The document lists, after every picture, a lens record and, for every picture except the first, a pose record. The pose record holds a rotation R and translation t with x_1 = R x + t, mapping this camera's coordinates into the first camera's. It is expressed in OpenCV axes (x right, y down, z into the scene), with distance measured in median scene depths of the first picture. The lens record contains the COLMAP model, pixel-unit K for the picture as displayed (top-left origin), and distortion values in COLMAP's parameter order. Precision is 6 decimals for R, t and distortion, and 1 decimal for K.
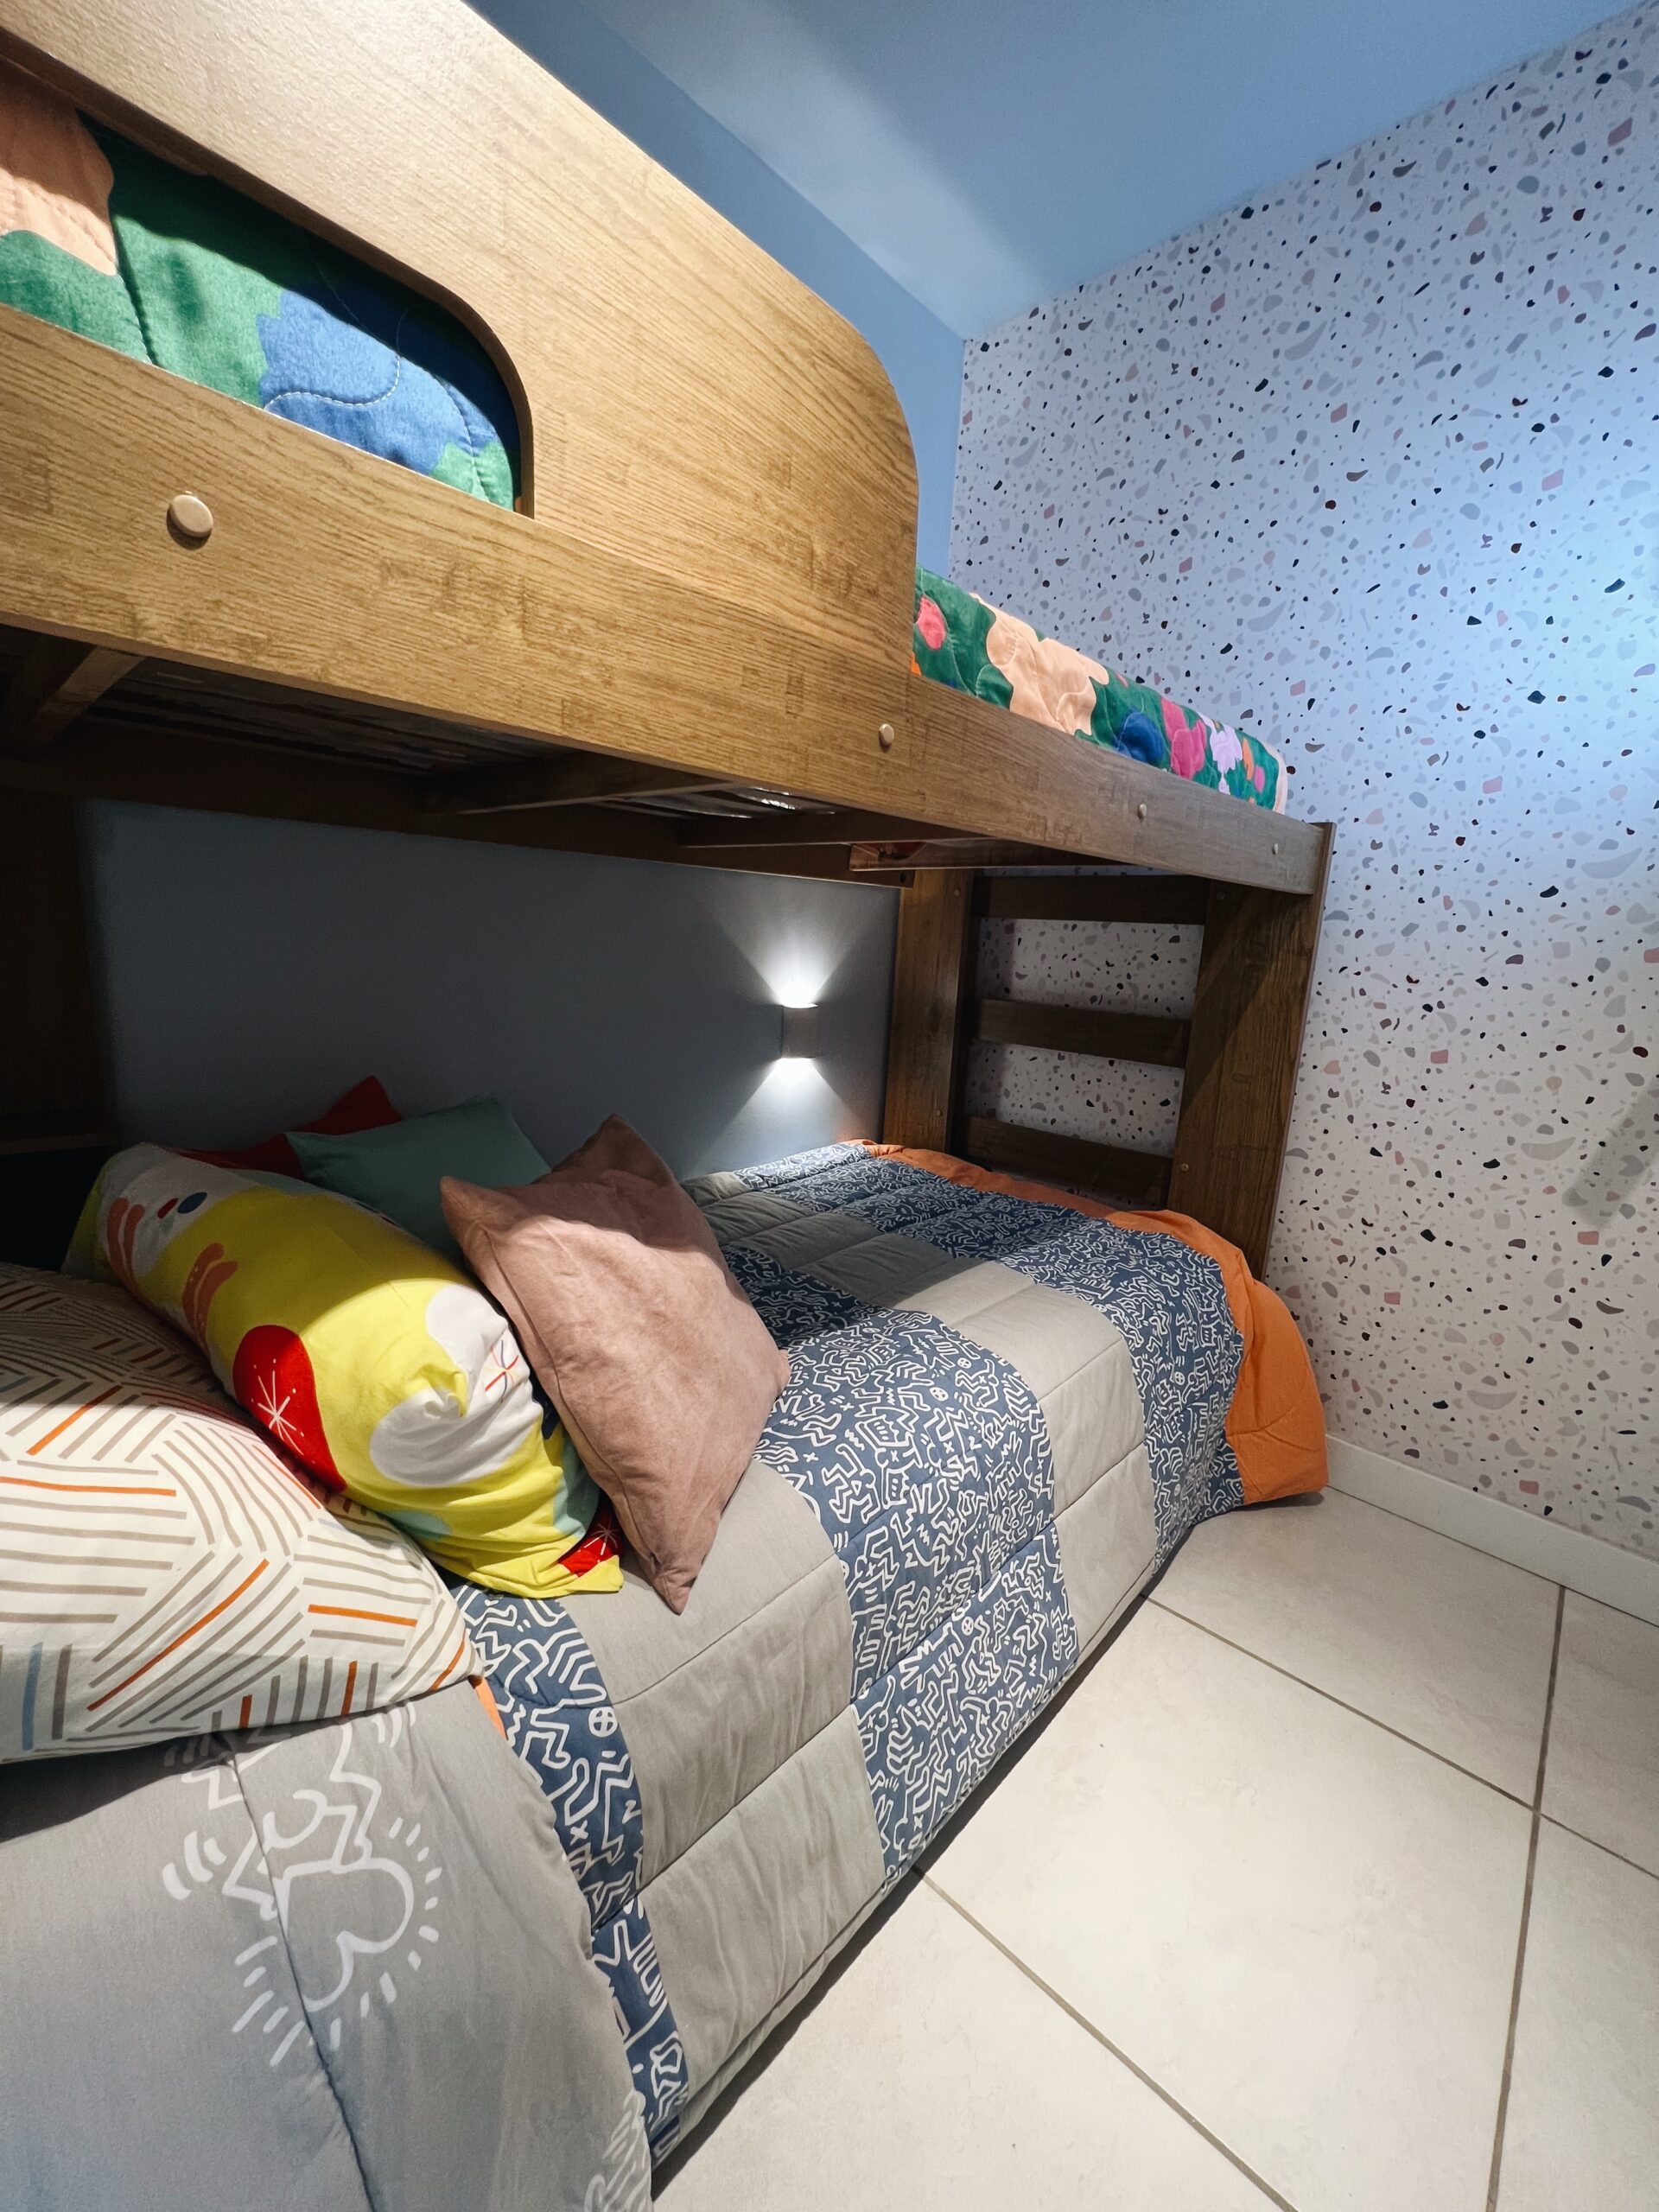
lens RADIAL K [[883.3, 0, 827.1], [0, 883.3, 1104.2], [0, 0, 1]] dist [-0.003641, 0.000302]
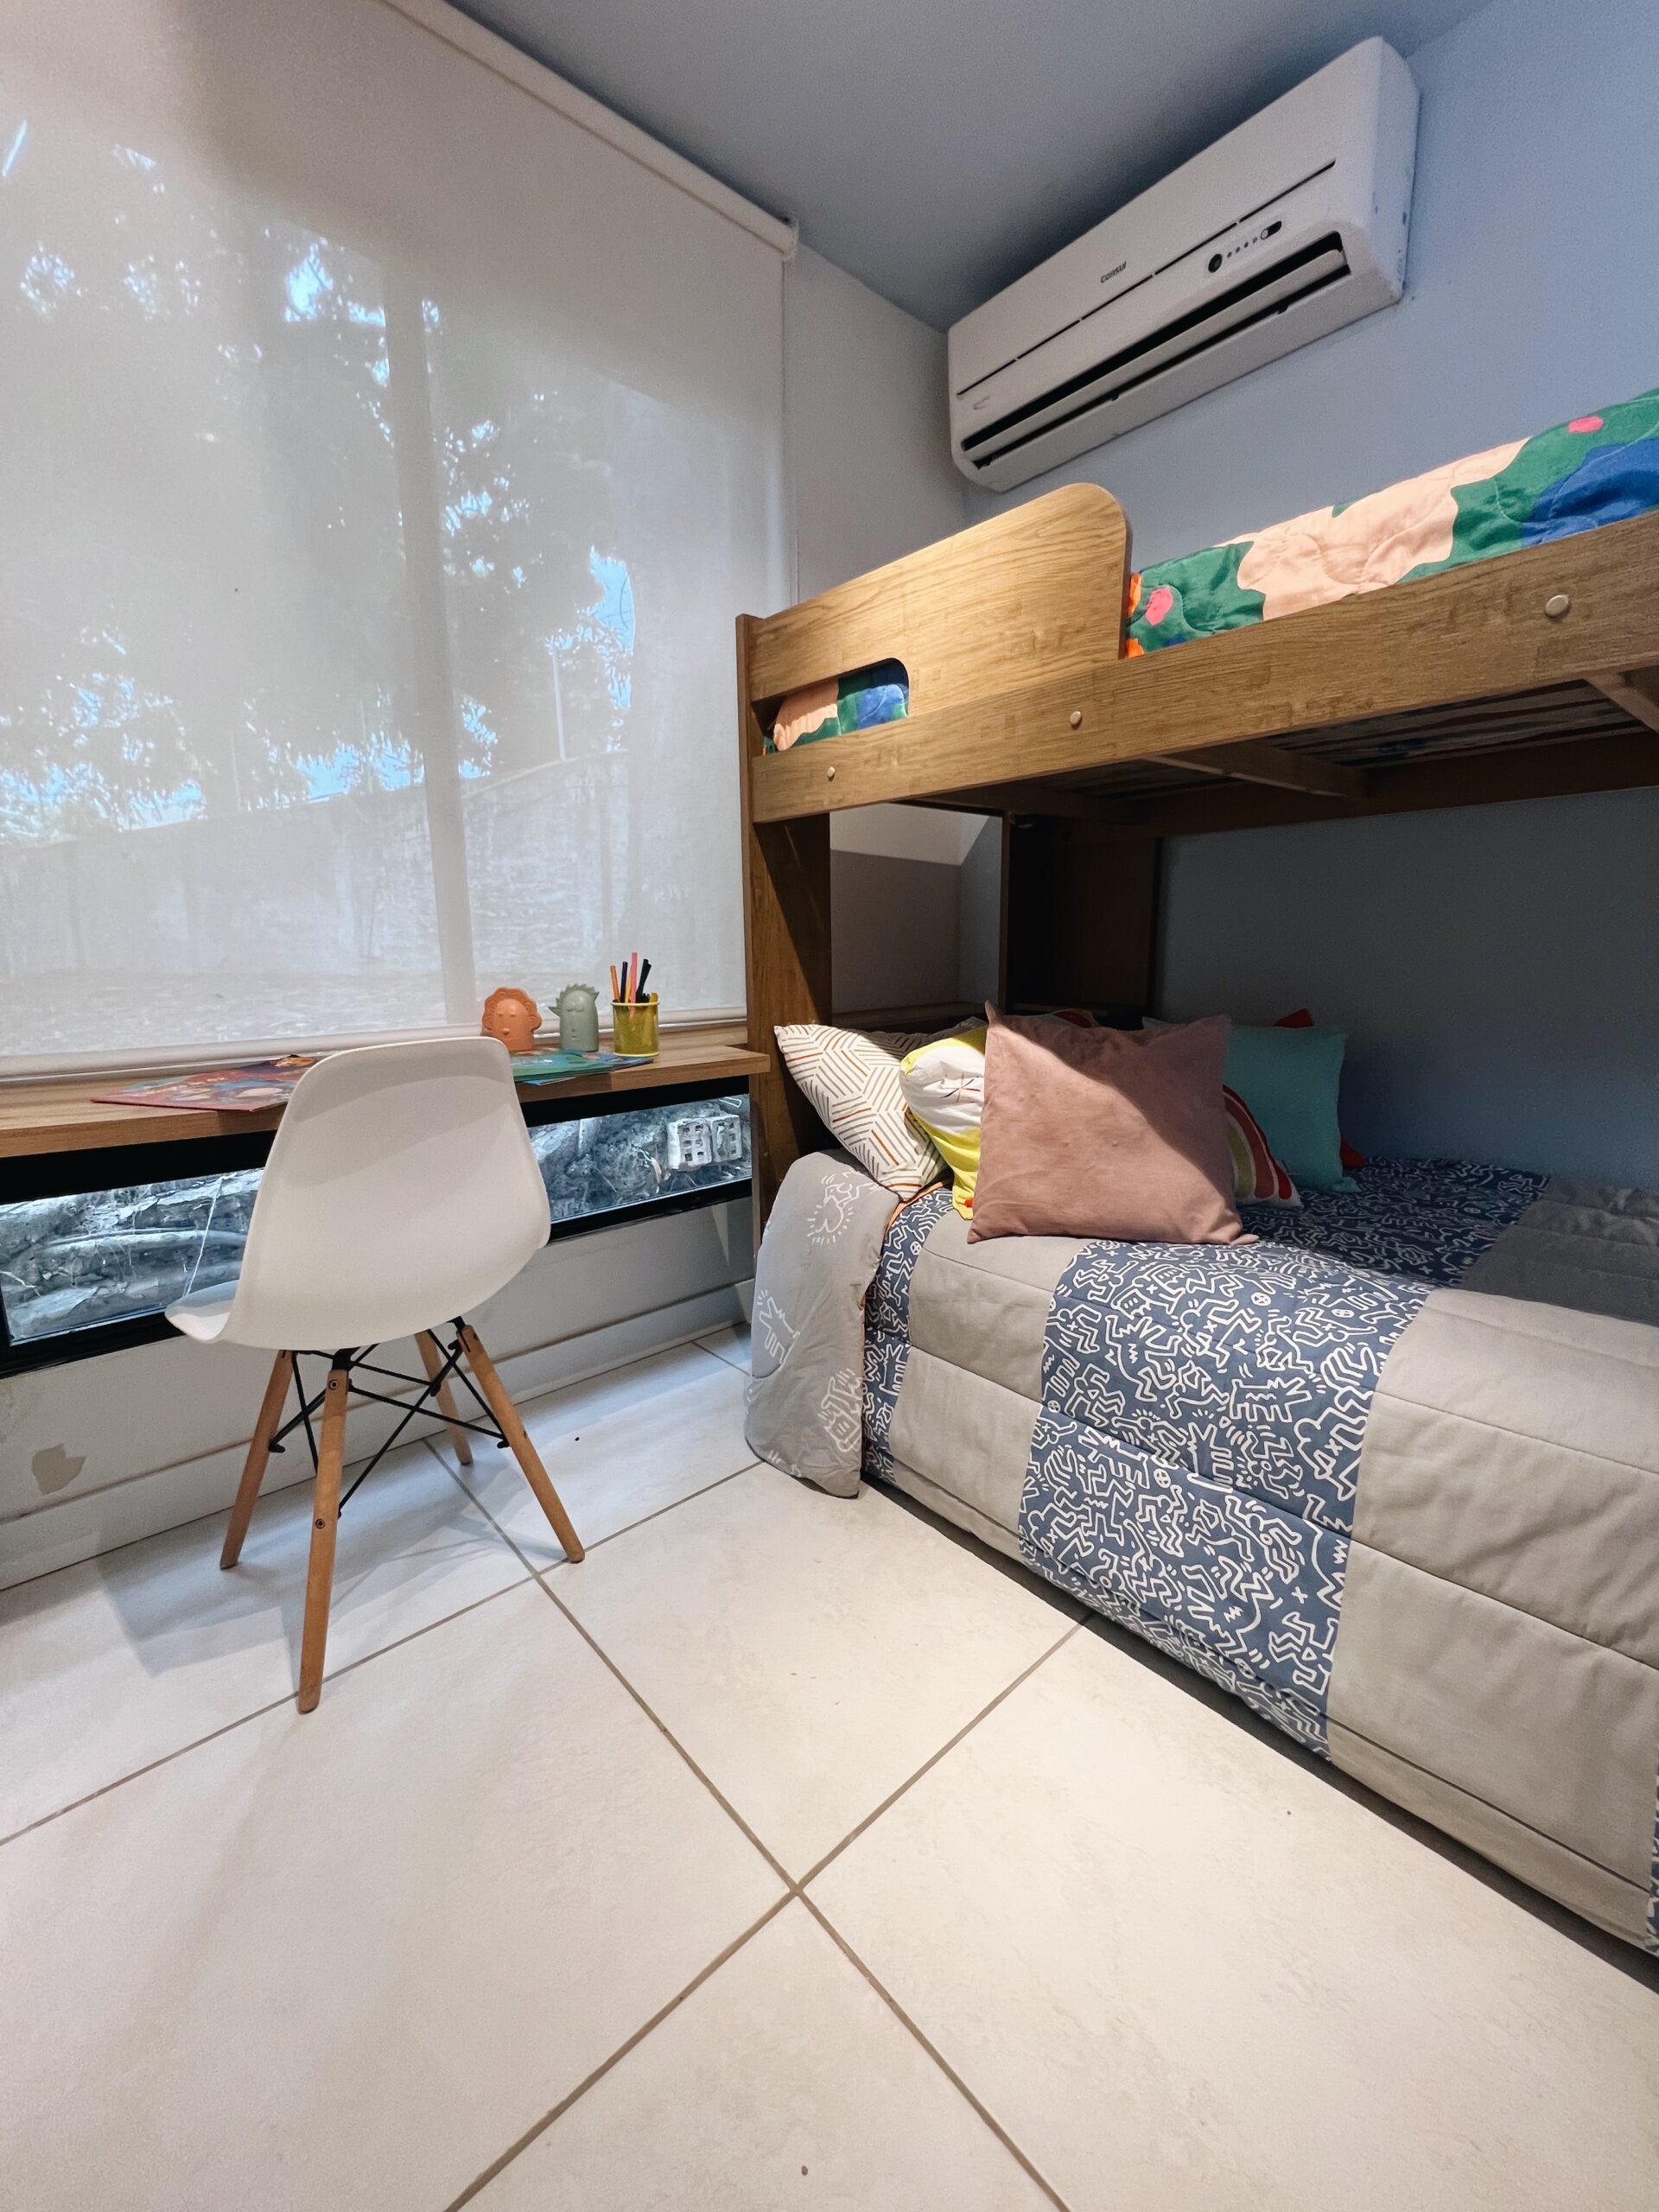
lens RADIAL K [[883.3, 0, 827.1], [0, 883.3, 1104.2], [0, 0, 1]] dist [-0.003641, 0.000302]
pose [[-0.100852, 0.131051, -0.986232, 1.280603], [-0.182112, 0.972107, 0.147797, 0.061474], [0.978092, 0.194510, -0.074173, 0.620181]]
